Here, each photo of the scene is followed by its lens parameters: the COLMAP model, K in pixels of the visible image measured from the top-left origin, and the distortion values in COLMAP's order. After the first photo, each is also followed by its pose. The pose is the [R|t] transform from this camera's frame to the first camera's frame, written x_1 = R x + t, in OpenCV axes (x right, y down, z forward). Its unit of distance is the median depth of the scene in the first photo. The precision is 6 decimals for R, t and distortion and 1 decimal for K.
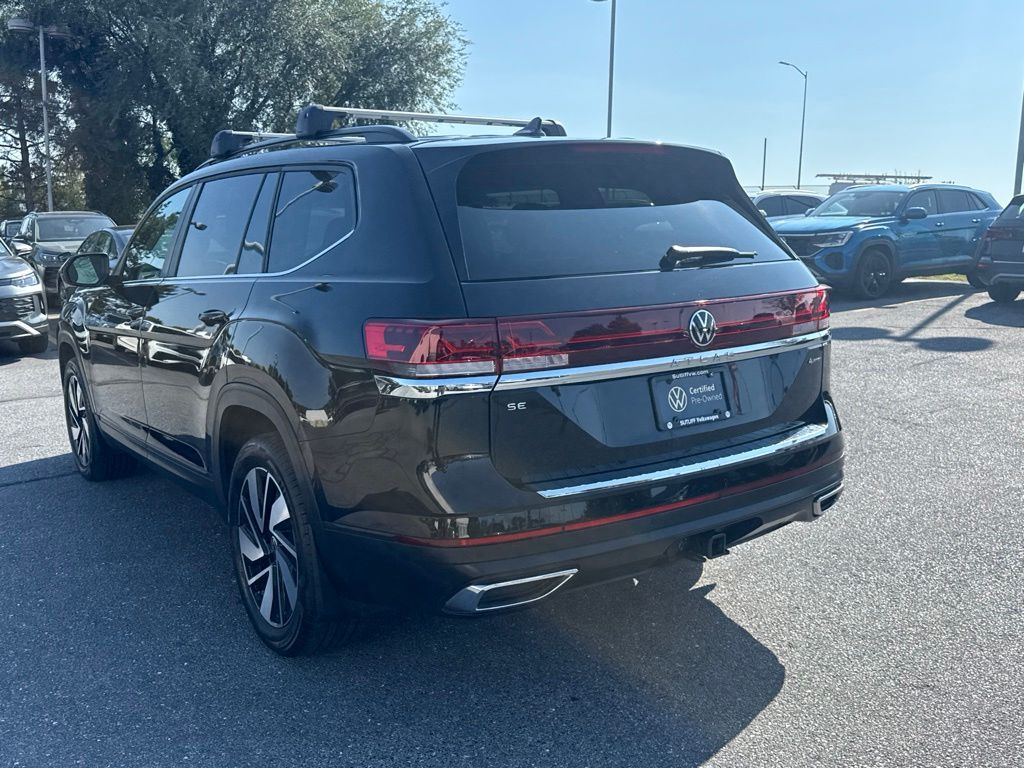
lens RADIAL K [[931.7, 0, 539.2], [0, 931.7, 389.8], [0, 0, 1]] dist [0.012633, 0.000000]
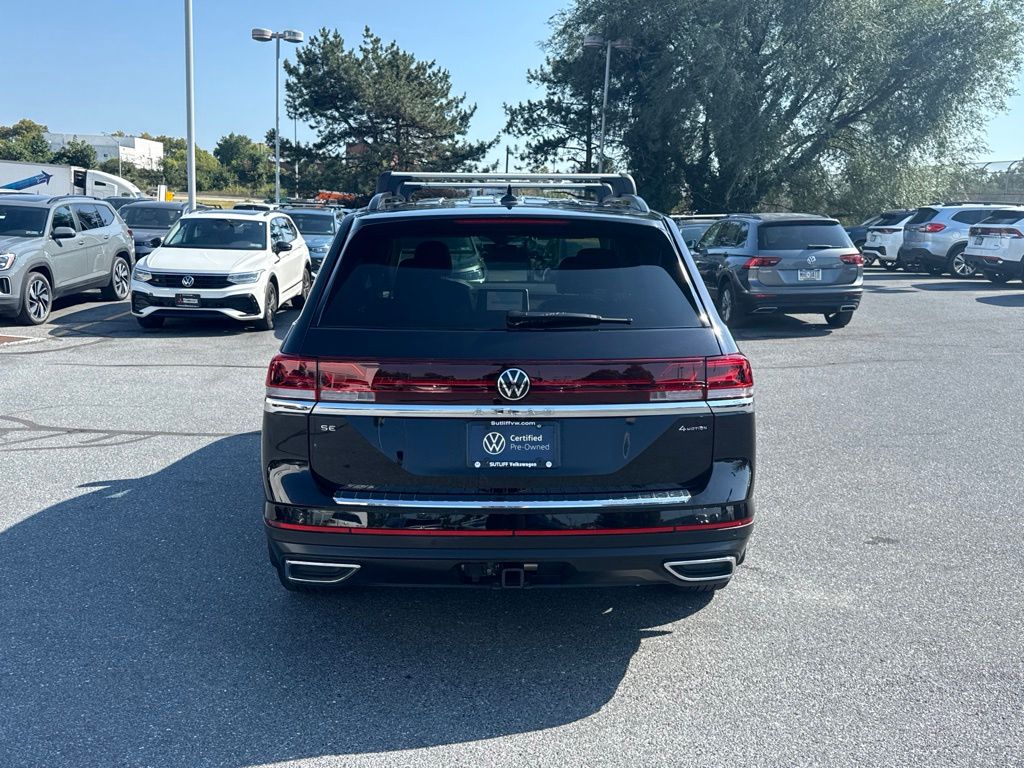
lens RADIAL K [[931.7, 0, 538.0], [0, 931.7, 426.3], [0, 0, 1]] dist [0.012633, 0.000000]
pose [[0.835736, 0.145429, -0.529524, 0.795541], [-0.121946, 0.989367, 0.079255, -0.107847], [0.535420, -0.001663, 0.844585, 0.058926]]
